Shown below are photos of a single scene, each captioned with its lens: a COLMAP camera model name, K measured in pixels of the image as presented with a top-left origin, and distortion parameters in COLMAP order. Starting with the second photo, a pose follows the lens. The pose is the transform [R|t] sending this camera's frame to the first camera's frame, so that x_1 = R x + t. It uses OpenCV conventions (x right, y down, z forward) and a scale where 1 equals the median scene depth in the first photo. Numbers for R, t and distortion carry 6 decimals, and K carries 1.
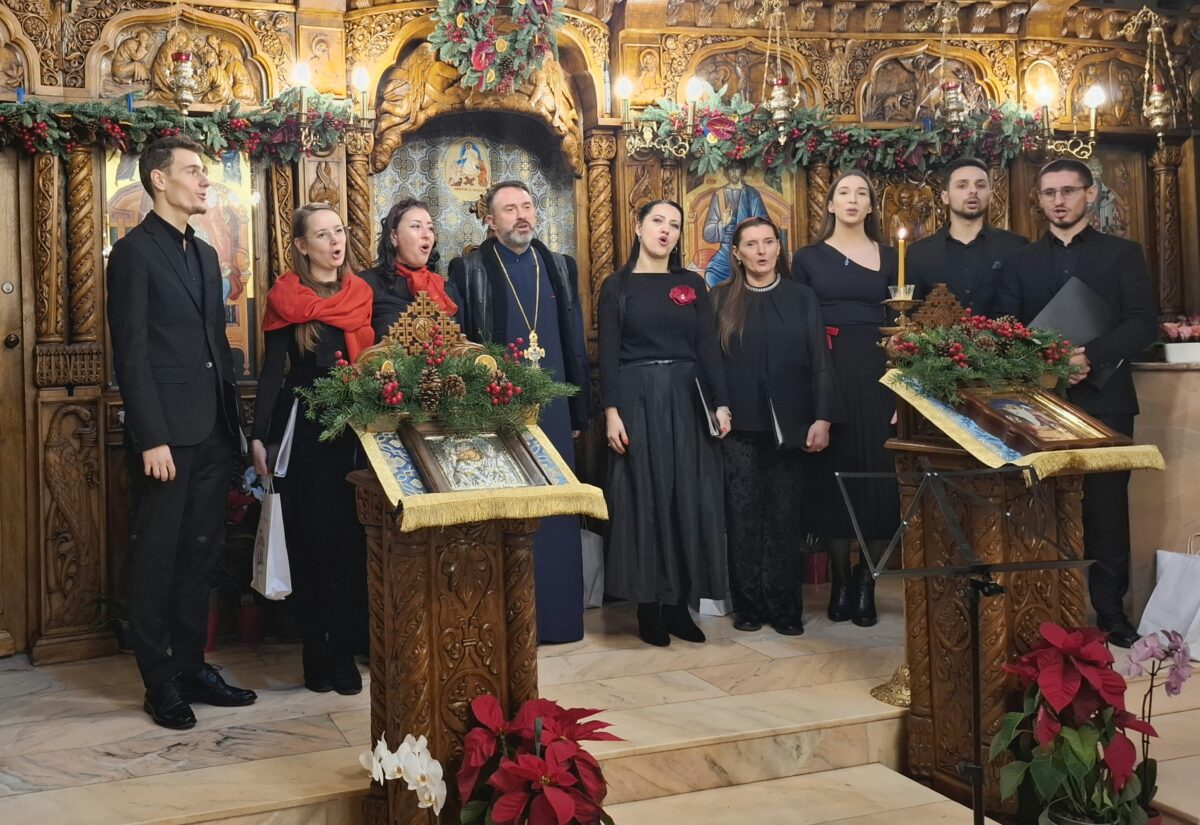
lens RADIAL K [[1086.4, 0, 427.6], [0, 1086.4, 327.3], [0, 0, 1]] dist [0.100307, -0.134501]
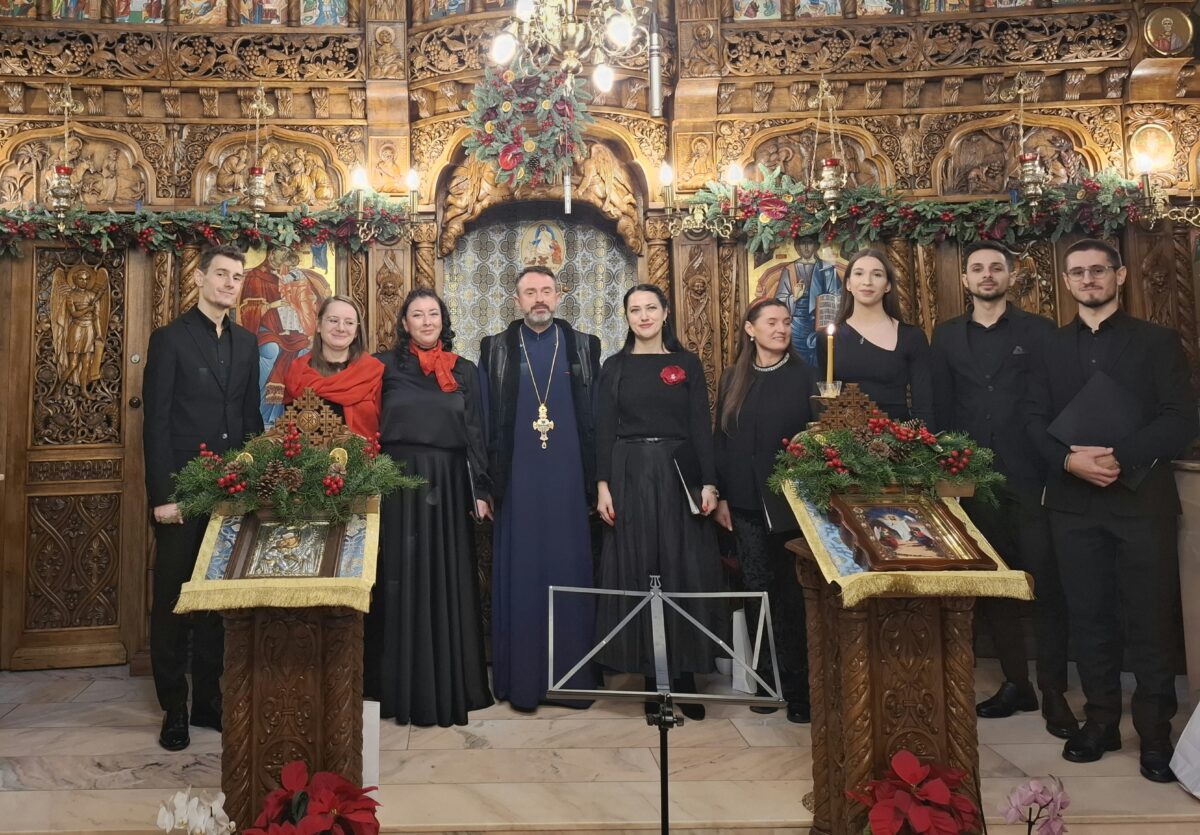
lens RADIAL K [[996.1, 0, 492.4], [0, 996.1, 286.2], [0, 0, 1]] dist [0.105179, -0.146741]
pose [[0.959100, -0.005033, -0.283022, 0.301398], [-0.013234, 0.997951, -0.062593, -0.047994], [0.282757, 0.063778, 0.957069, 0.021044]]
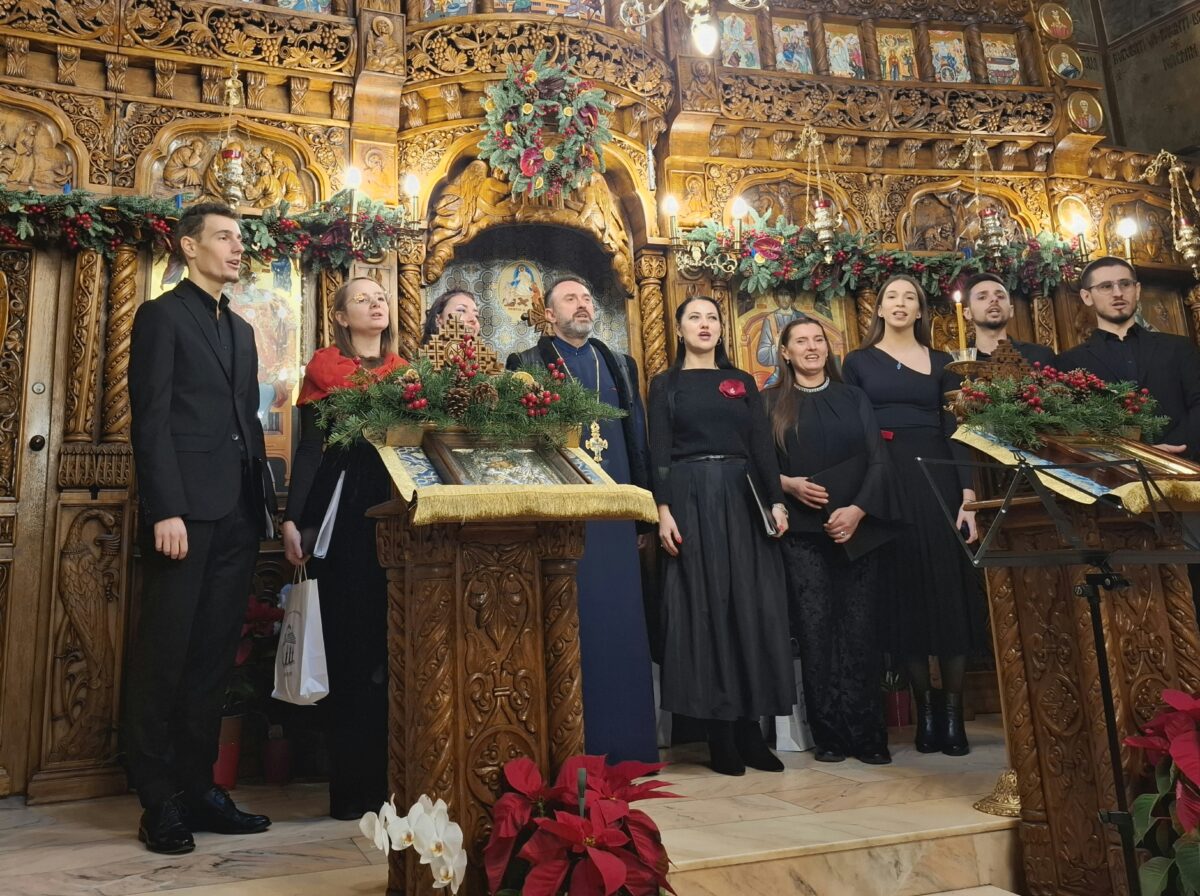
lens RADIAL K [[1010.9, 0, 518.8], [0, 1010.9, 343.9], [0, 0, 1]] dist [0.121127, -0.177072]
pose [[0.999891, -0.004009, 0.014197, 0.023207], [0.006847, 0.978555, -0.205872, 0.106238], [-0.013067, 0.205947, 0.978476, 0.098629]]
